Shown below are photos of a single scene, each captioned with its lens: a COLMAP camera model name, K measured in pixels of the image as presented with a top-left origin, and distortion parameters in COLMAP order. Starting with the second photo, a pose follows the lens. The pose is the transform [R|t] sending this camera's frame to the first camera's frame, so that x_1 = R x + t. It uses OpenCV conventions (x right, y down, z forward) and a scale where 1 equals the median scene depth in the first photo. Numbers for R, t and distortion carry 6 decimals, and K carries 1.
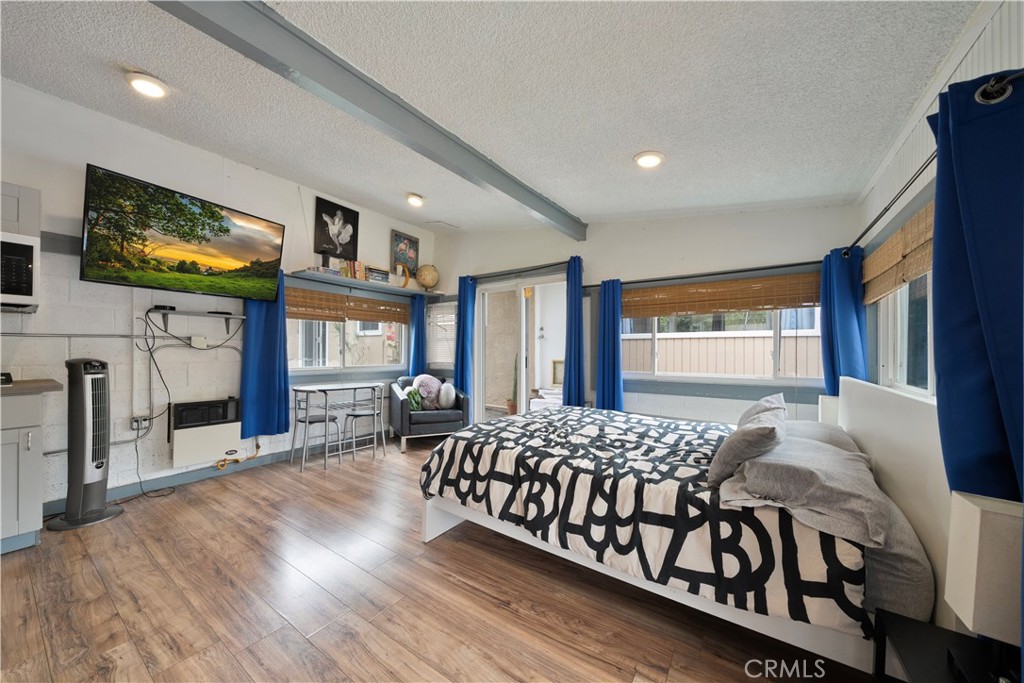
lens RADIAL K [[351.0, 0, 507.2], [0, 351.0, 348.1], [0, 0, 1]] dist [0.003118, 0.000108]
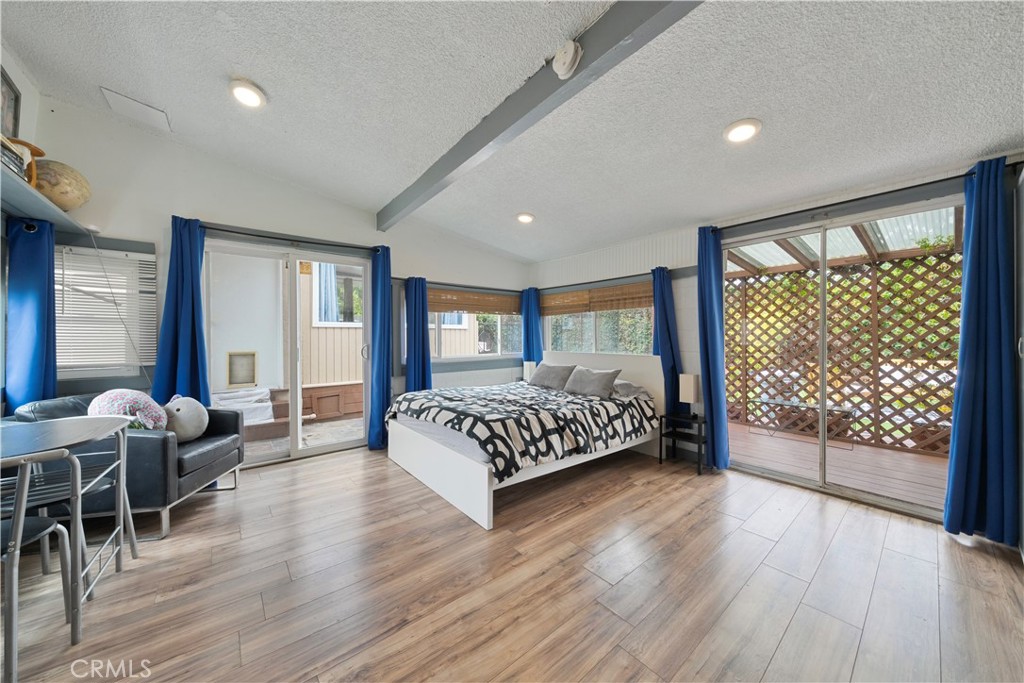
lens RADIAL K [[351.0, 0, 501.3], [0, 351.0, 338.5], [0, 0, 1]] dist [0.003118, 0.000108]
pose [[0.296062, -0.004040, 0.955160, -1.542760], [-0.002972, 0.999982, 0.005151, -0.005236], [-0.955164, -0.004364, 0.296045, 0.868867]]
